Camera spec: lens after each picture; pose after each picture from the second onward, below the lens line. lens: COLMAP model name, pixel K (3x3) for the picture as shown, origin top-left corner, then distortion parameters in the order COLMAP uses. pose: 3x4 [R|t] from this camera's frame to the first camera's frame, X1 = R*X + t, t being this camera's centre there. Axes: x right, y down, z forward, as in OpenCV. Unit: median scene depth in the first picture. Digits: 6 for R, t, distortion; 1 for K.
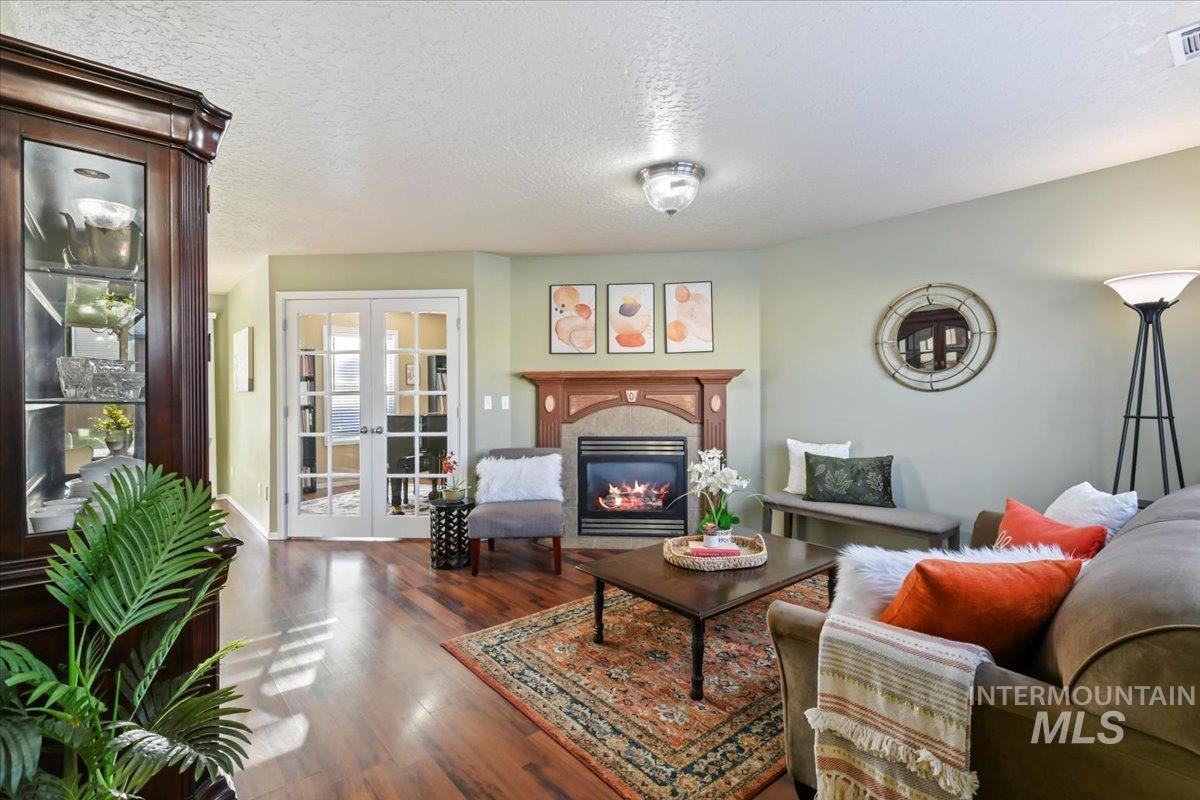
lens RADIAL K [[557.5, 0, 600.0], [0, 557.5, 400.0], [0, 0, 1]] dist [0.012753, -0.000221]
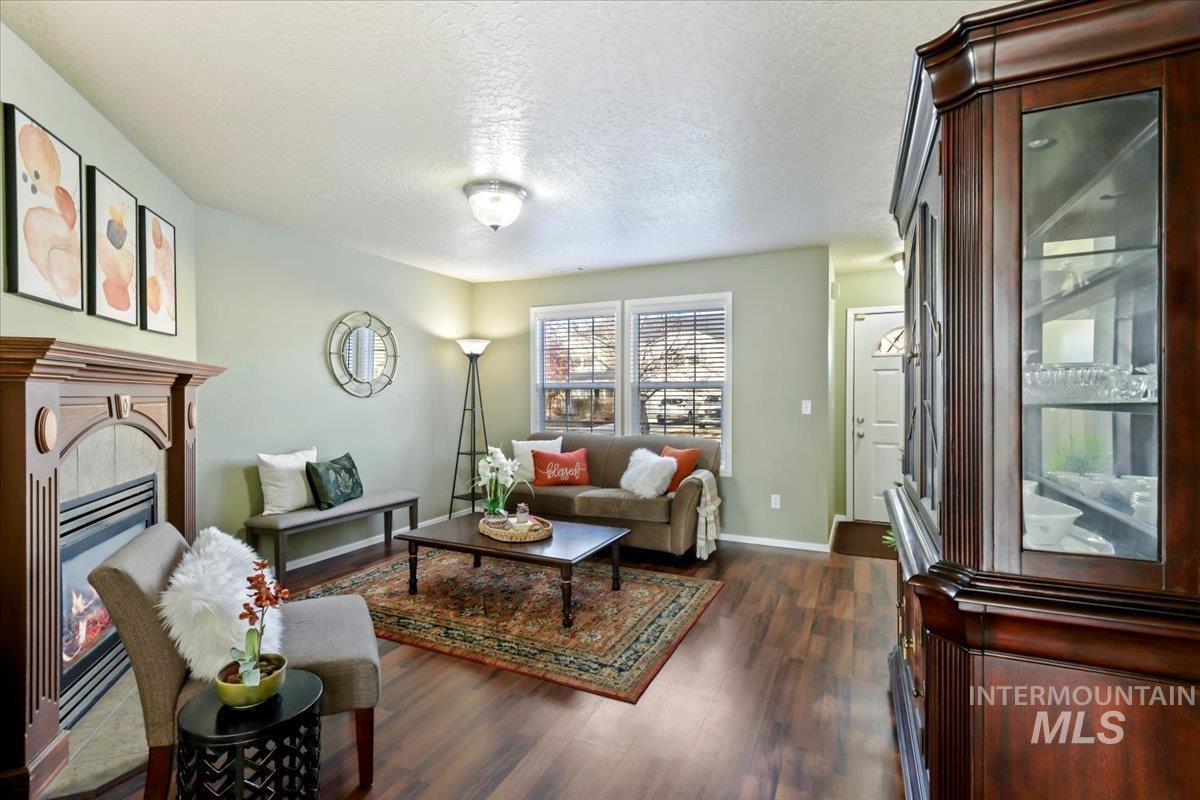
lens RADIAL K [[557.5, 0, 600.0], [0, 557.5, 400.0], [0, 0, 1]] dist [0.012753, -0.000221]
pose [[-0.422937, 0.000816, 0.906159, -1.003376], [0.021635, 0.999724, 0.009198, -0.012267], [-0.905901, 0.023495, -0.422837, 1.382884]]
